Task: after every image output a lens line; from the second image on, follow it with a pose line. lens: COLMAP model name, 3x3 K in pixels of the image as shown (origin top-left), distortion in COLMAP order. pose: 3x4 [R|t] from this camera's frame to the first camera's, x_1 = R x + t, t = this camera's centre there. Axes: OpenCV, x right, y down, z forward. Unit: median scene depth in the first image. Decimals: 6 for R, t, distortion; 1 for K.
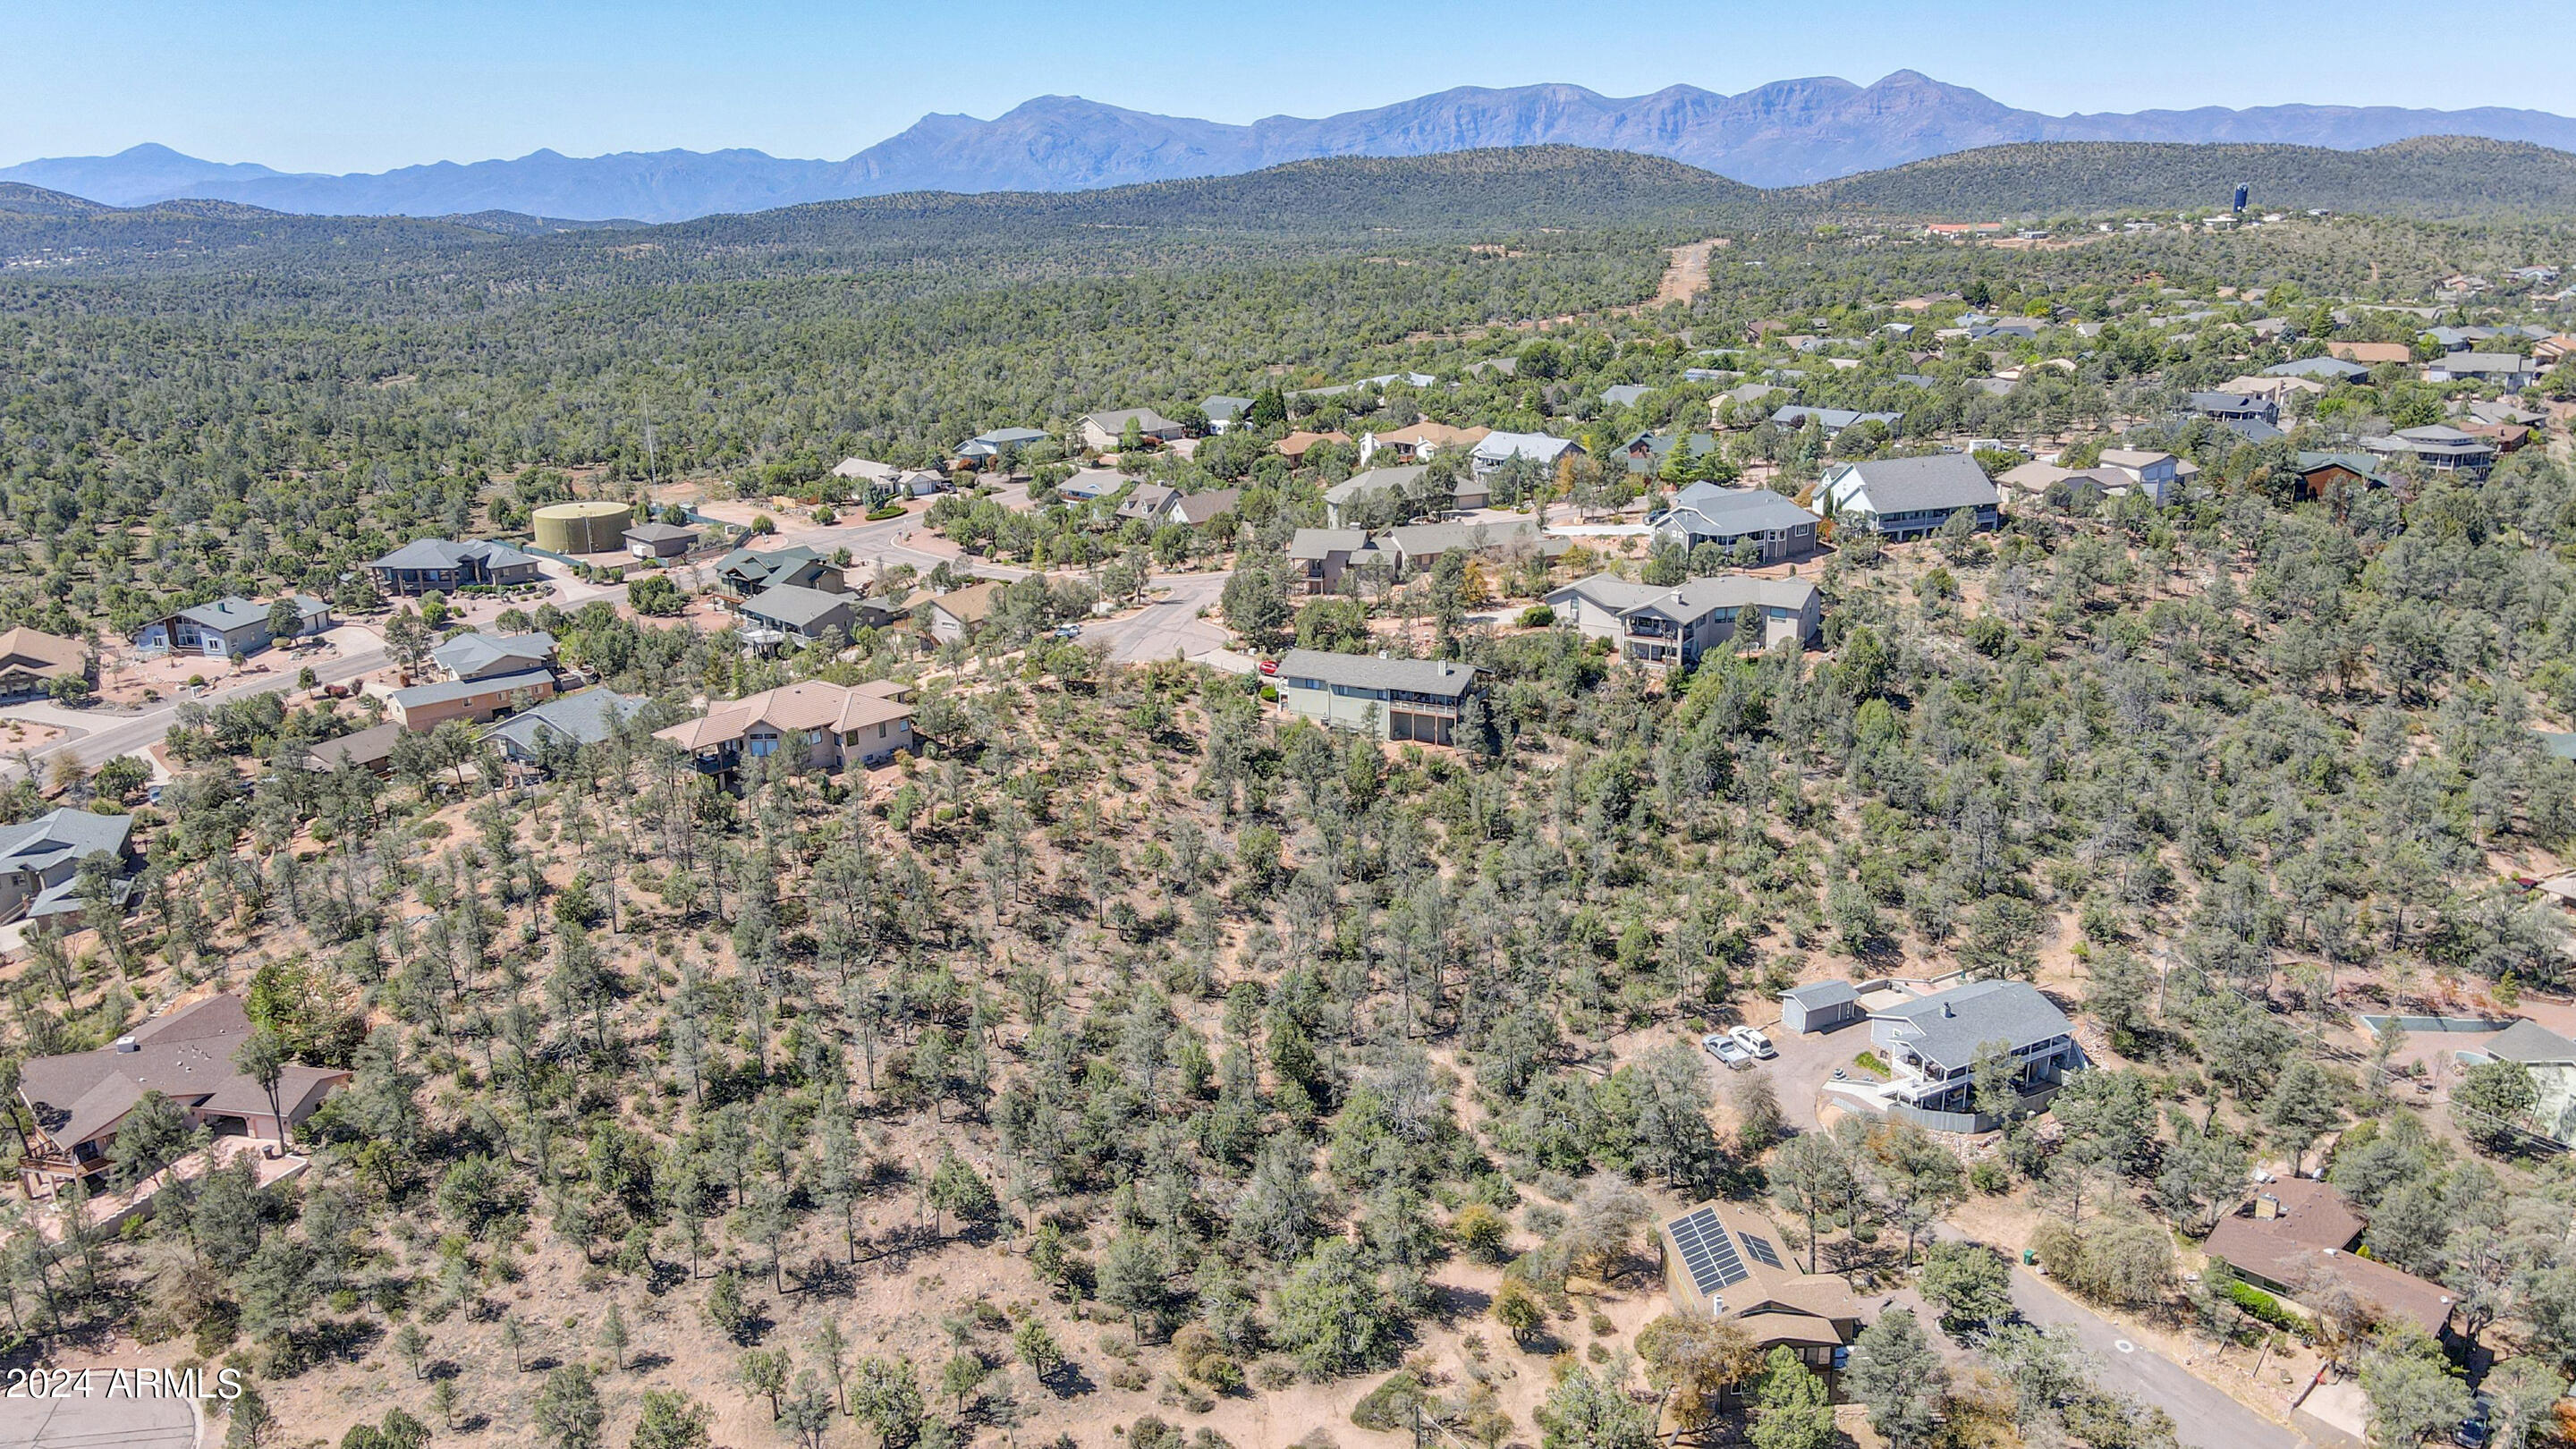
lens RADIAL K [[1802.5, 0, 1288.0], [0, 1802.5, 724.5], [0, 0, 1]] dist [-0.000693, 0.030746]
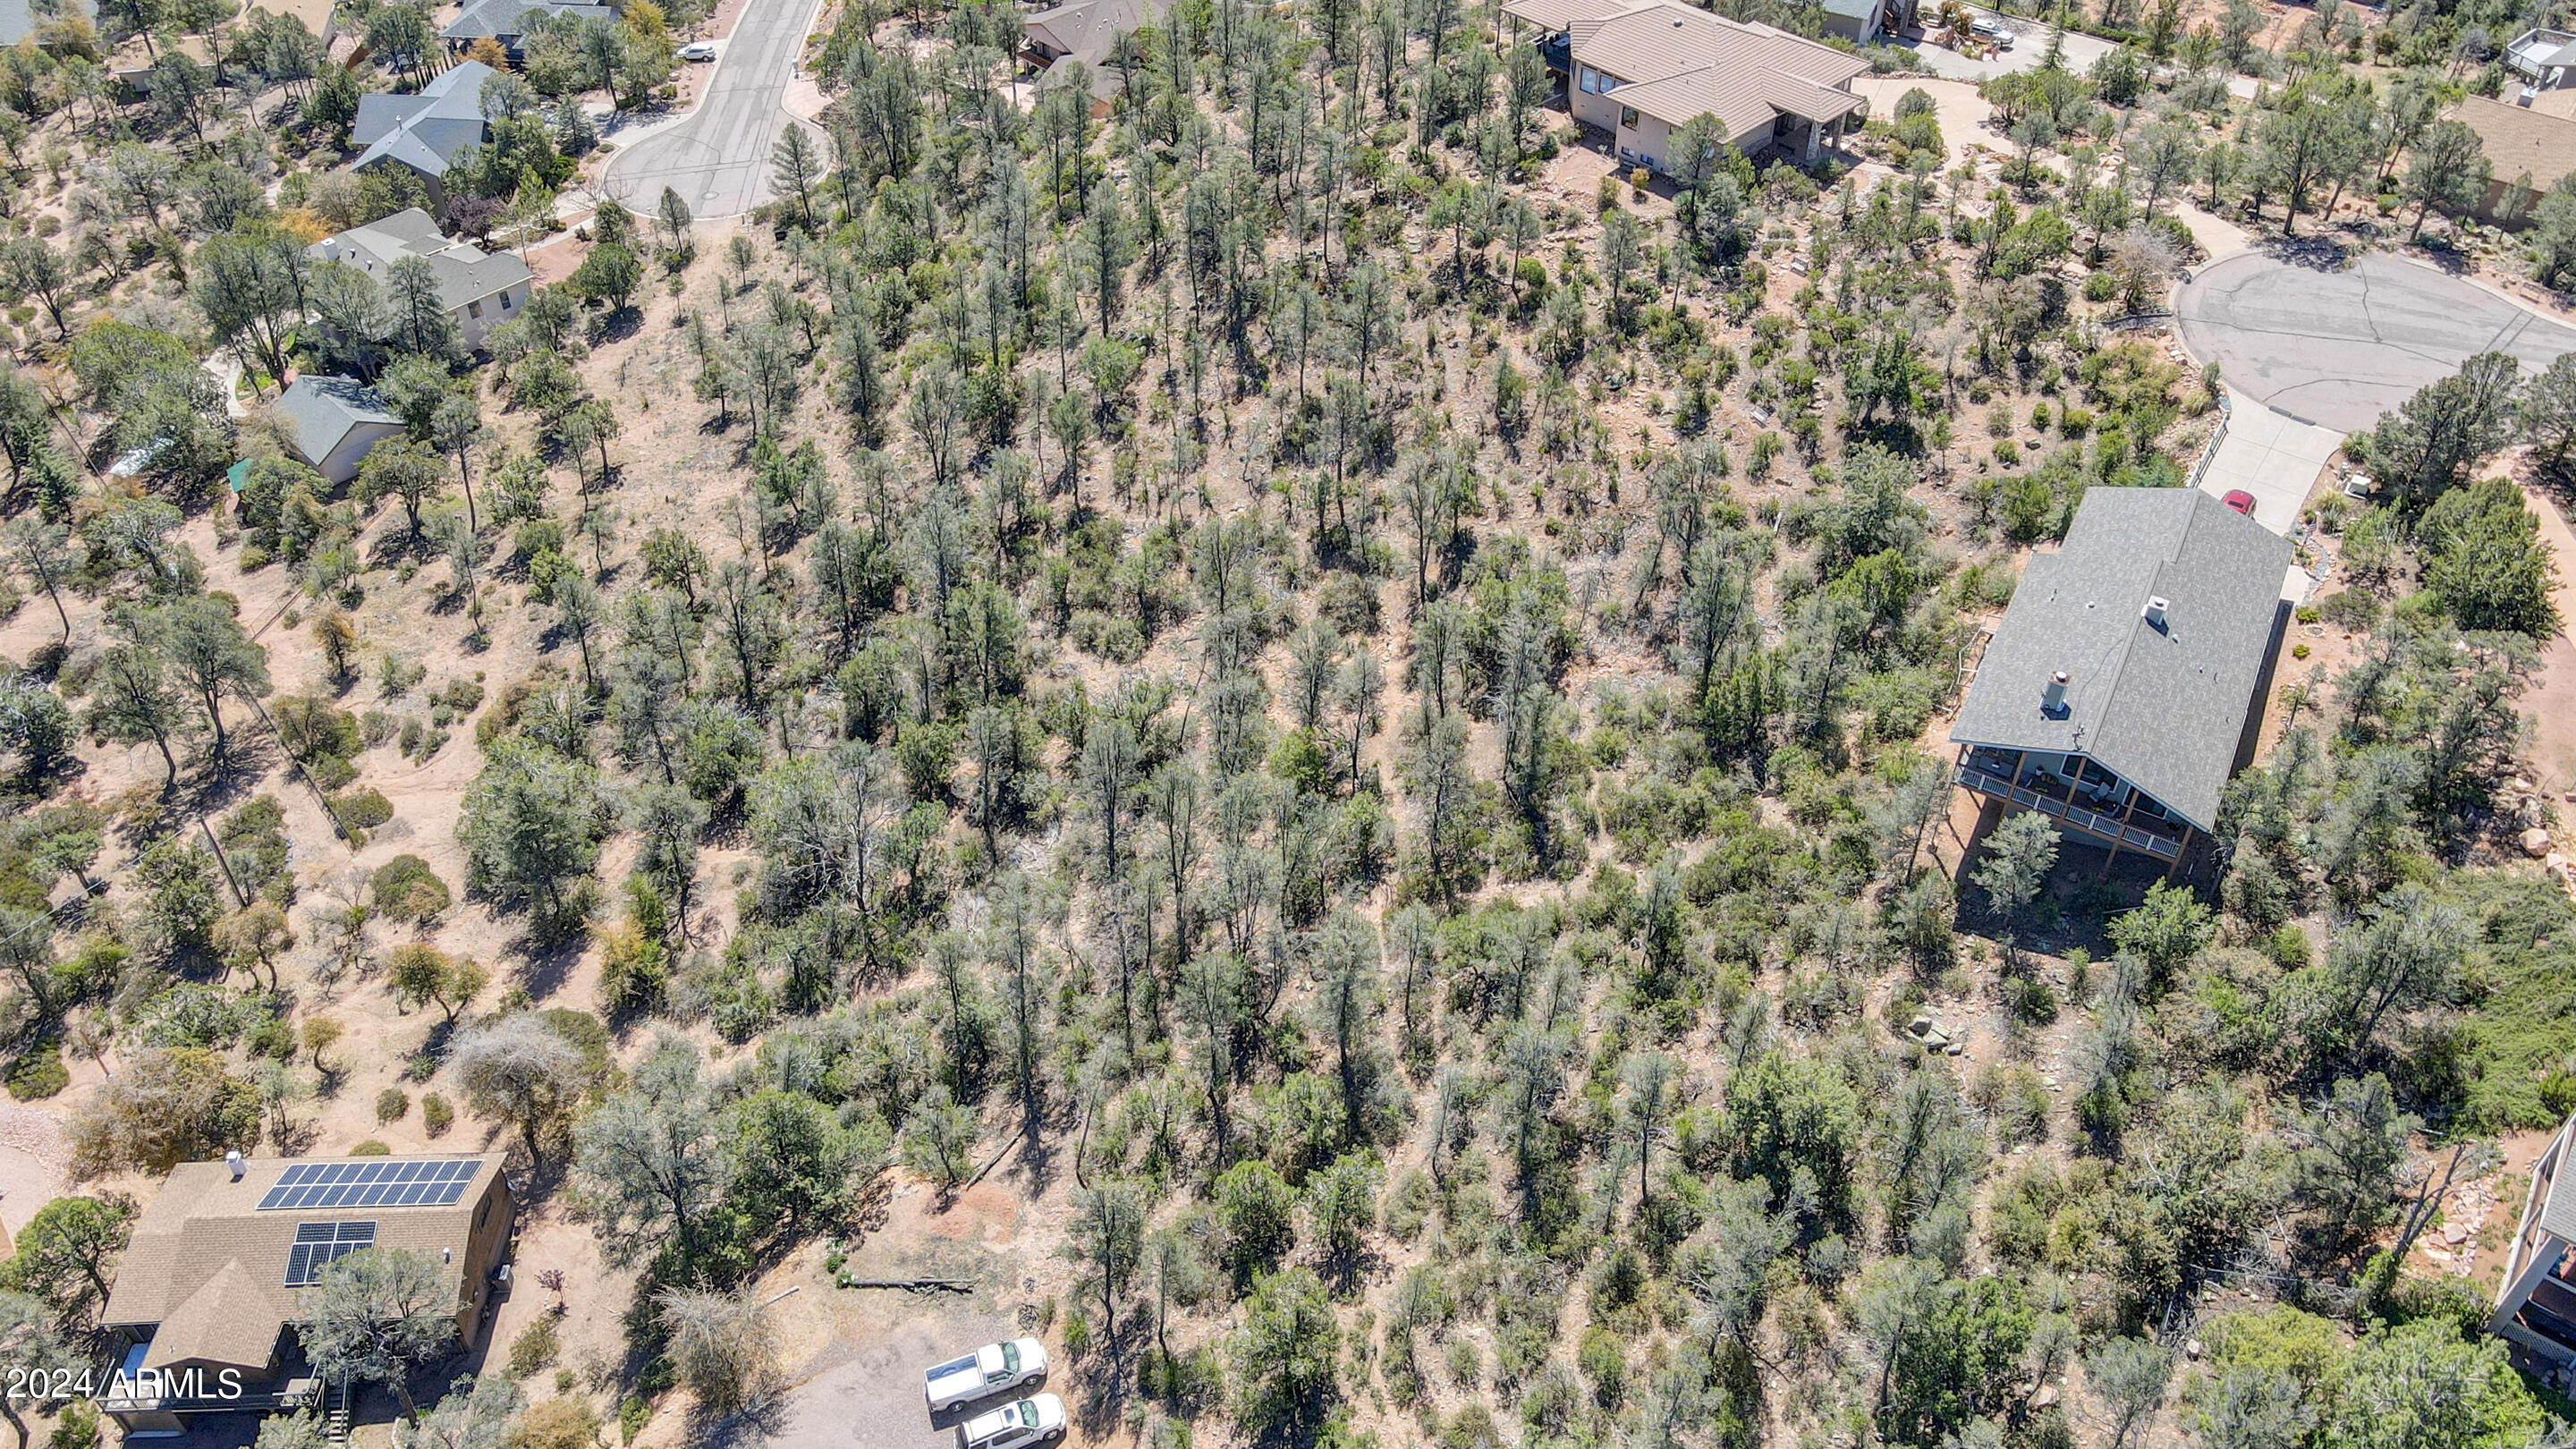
lens RADIAL K [[1802.5, 0, 1288.0], [0, 1802.5, 724.5], [0, 0, 1]] dist [-0.000693, 0.030746]
pose [[-0.055682, 0.704852, -0.707166, 0.419681], [-0.309280, 0.661252, 0.683441, -0.277029], [0.949339, 0.256767, 0.181177, 0.860086]]
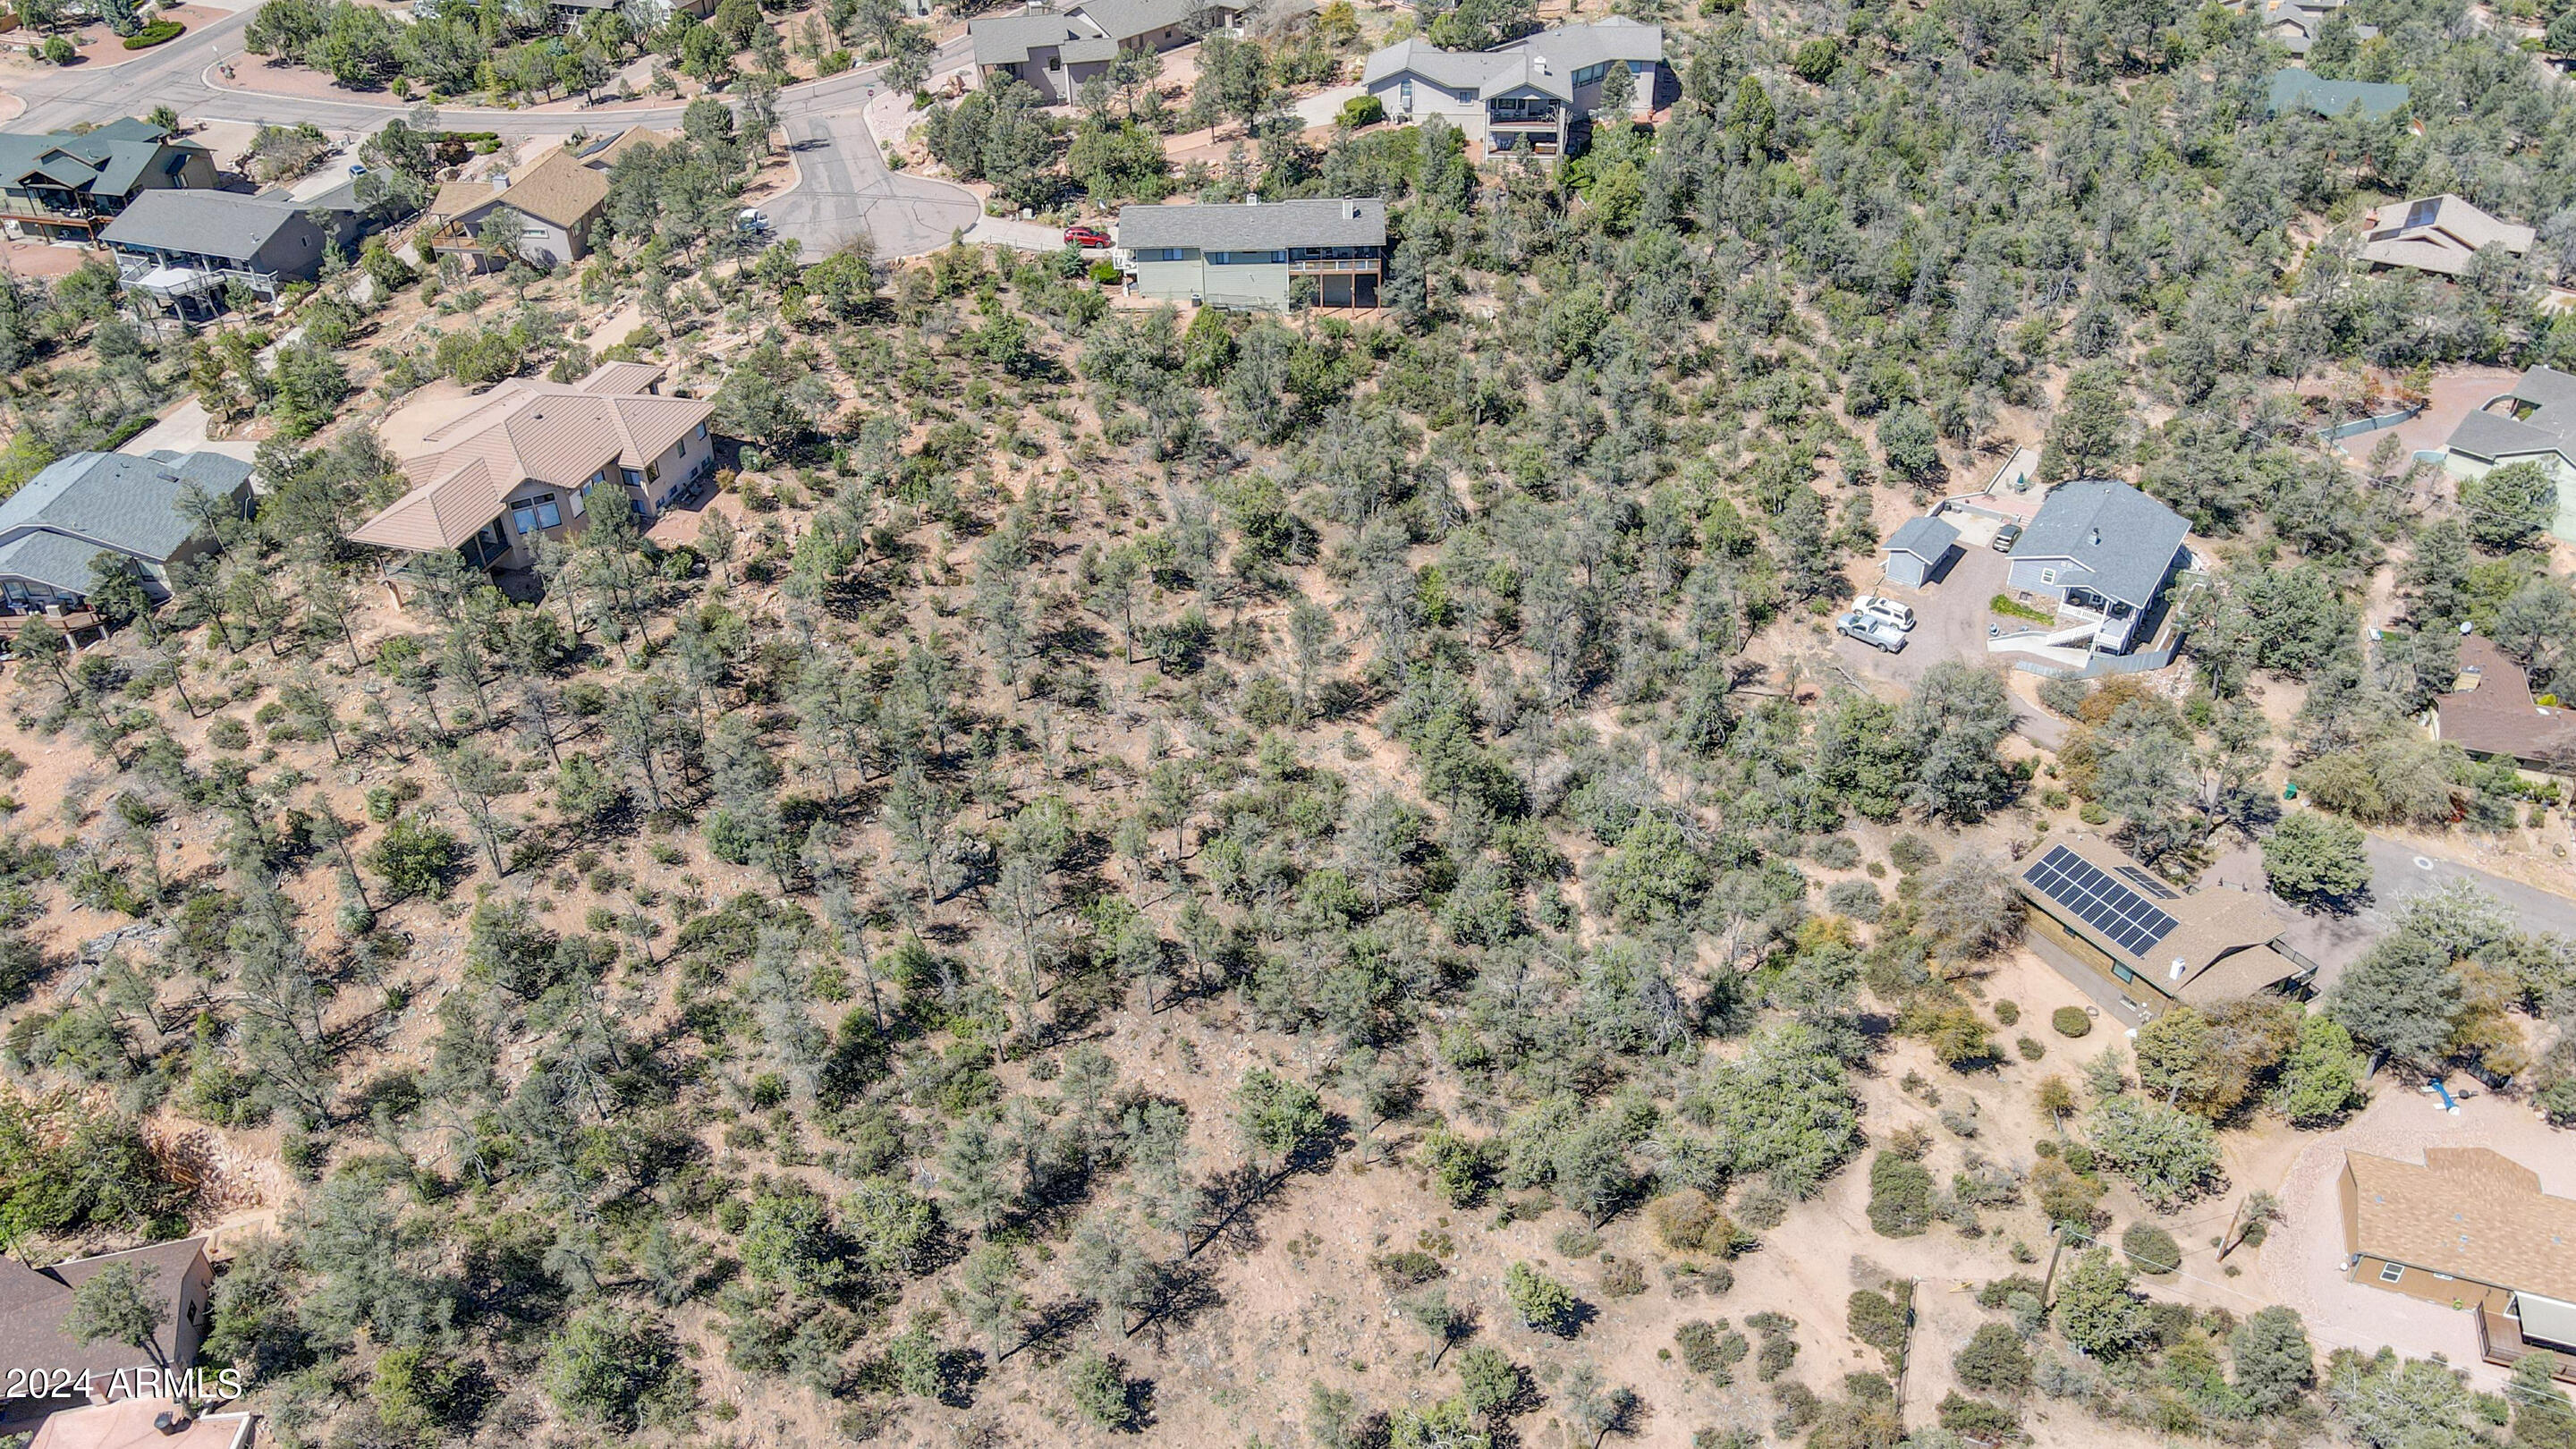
lens RADIAL K [[1802.5, 0, 1288.0], [0, 1802.5, 724.5], [0, 0, 1]] dist [-0.000693, 0.030746]
pose [[0.901323, -0.262139, 0.344818, -0.301869], [0.139064, 0.929061, 0.342792, -0.108279], [-0.410216, -0.261014, 0.873839, 0.306760]]
